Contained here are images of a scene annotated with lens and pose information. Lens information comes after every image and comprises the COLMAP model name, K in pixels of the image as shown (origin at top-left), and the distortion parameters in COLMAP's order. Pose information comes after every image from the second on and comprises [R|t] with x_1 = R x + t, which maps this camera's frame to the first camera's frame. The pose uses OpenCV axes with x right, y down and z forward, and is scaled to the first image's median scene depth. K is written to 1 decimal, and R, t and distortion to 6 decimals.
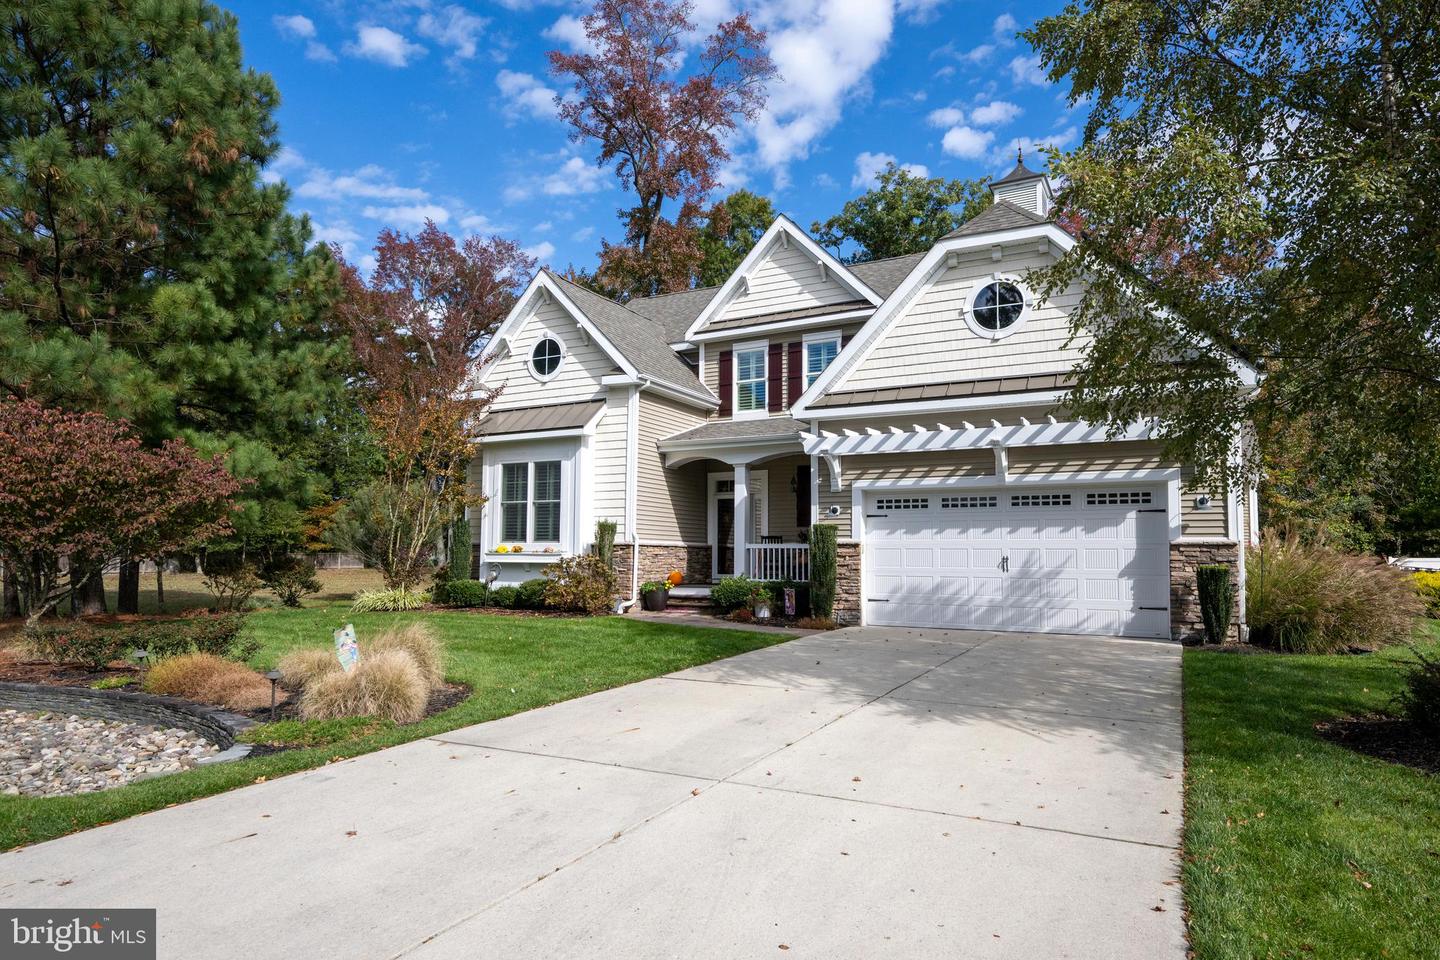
lens RADIAL K [[837.2, 0, 728.3], [0, 837.2, 486.2], [0, 0, 1]] dist [0.006801, 0.000391]
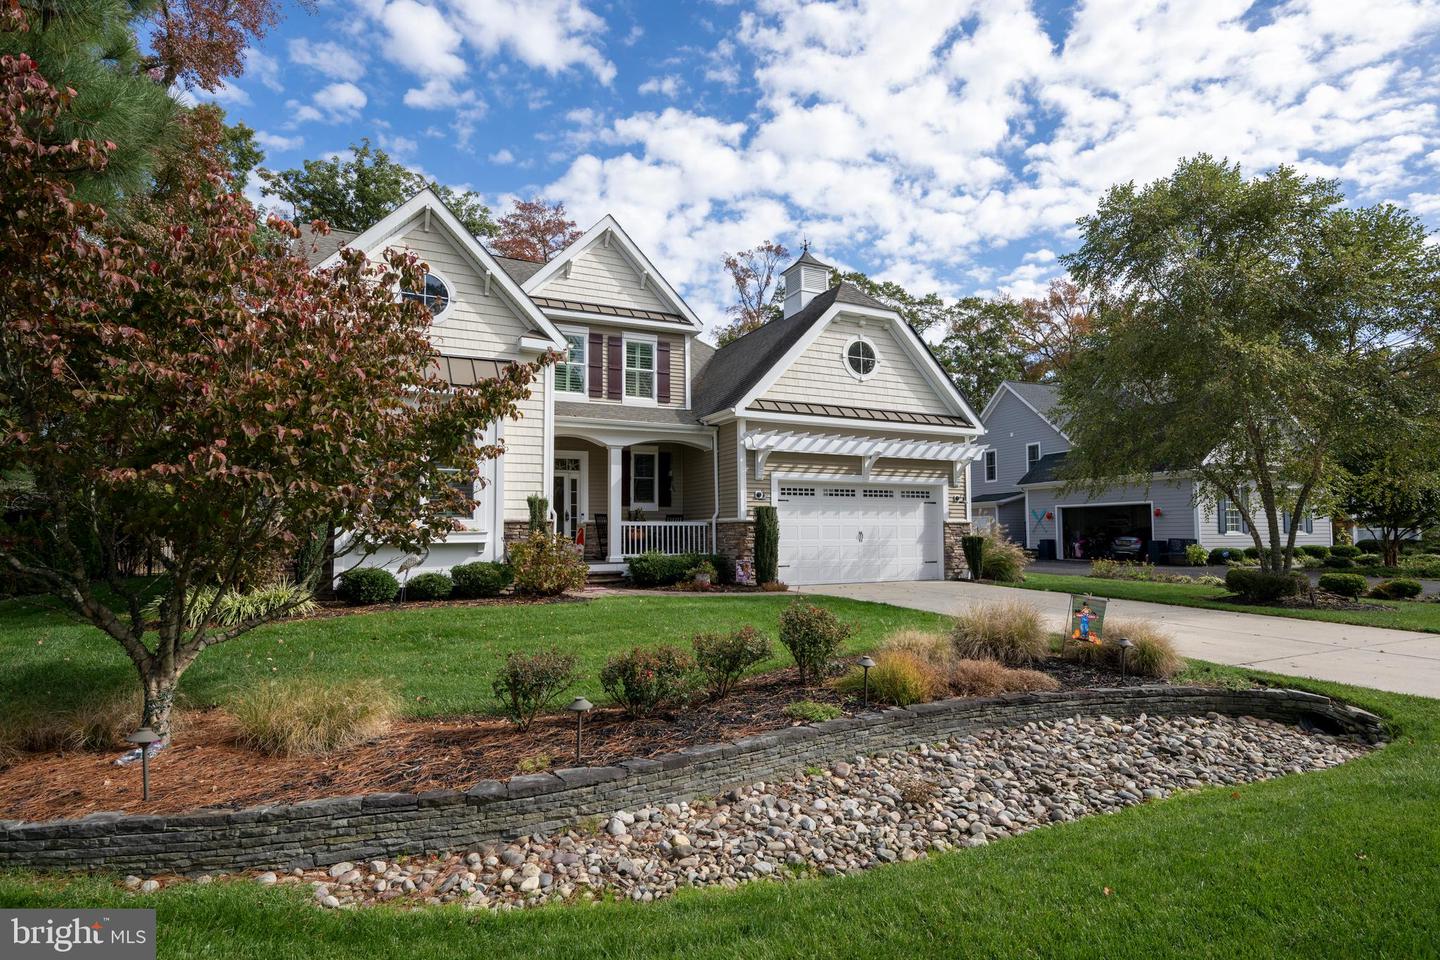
lens RADIAL K [[739.2, 0, 712.2], [0, 739.2, 489.8], [0, 0, 1]] dist [-0.007211, -0.000131]
pose [[0.590679, 0.038688, 0.805979, -0.673275], [-0.059645, 0.998211, -0.004203, 0.026030], [-0.804699, -0.045590, 0.591930, 0.352325]]
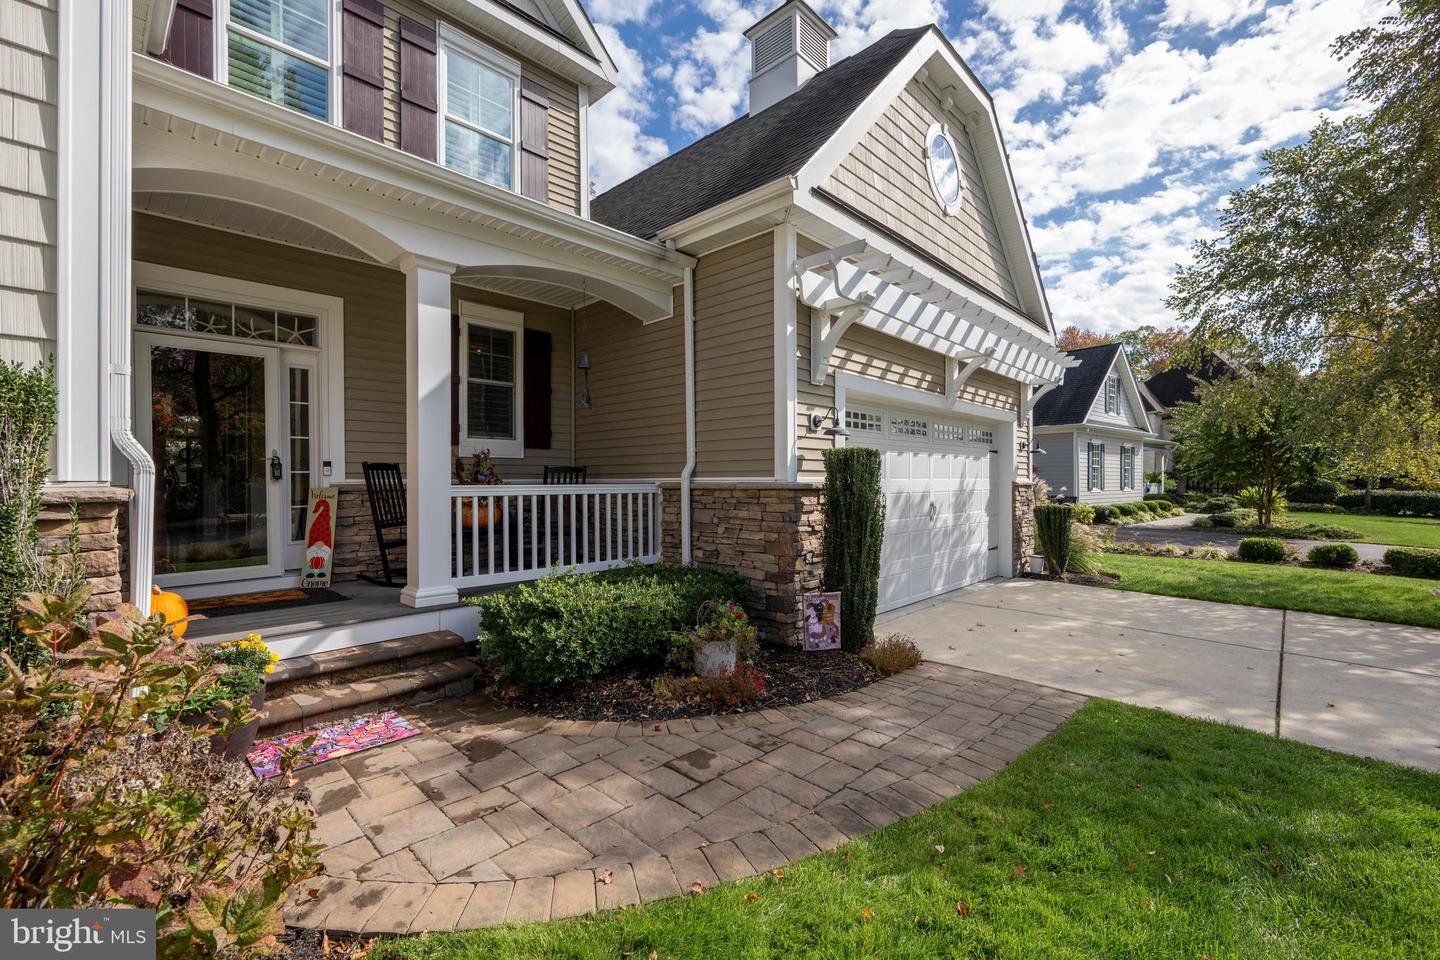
lens RADIAL K [[591.1, 0, 705.3], [0, 591.1, 478.0], [0, 0, 1]] dist [0.013372, 0.000050]
pose [[0.267829, -0.004199, 0.963457, -0.201158], [-0.074896, 0.996874, 0.025164, 0.050971], [-0.960551, -0.078899, 0.266677, 0.825743]]
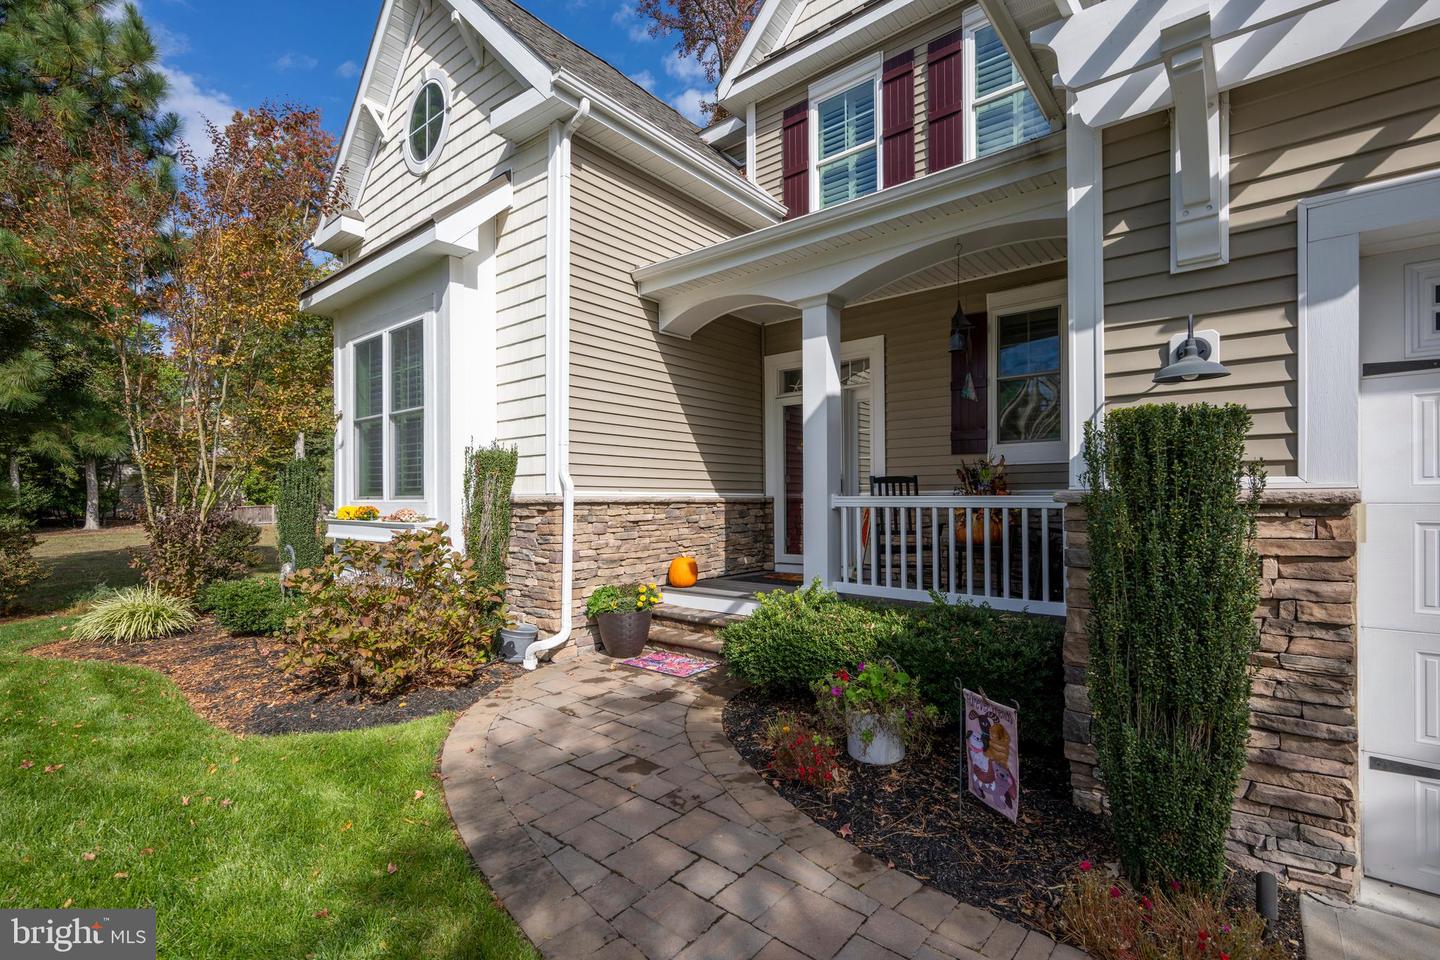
lens RADIAL K [[649.1, 0, 752.7], [0, 649.1, 497.5], [0, 0, 1]] dist [0.011223, 0.000182]
pose [[0.988931, -0.013562, -0.147758, 0.030054], [0.025803, 0.996360, 0.081246, 0.043214], [0.146118, -0.084159, 0.985681, 0.688385]]
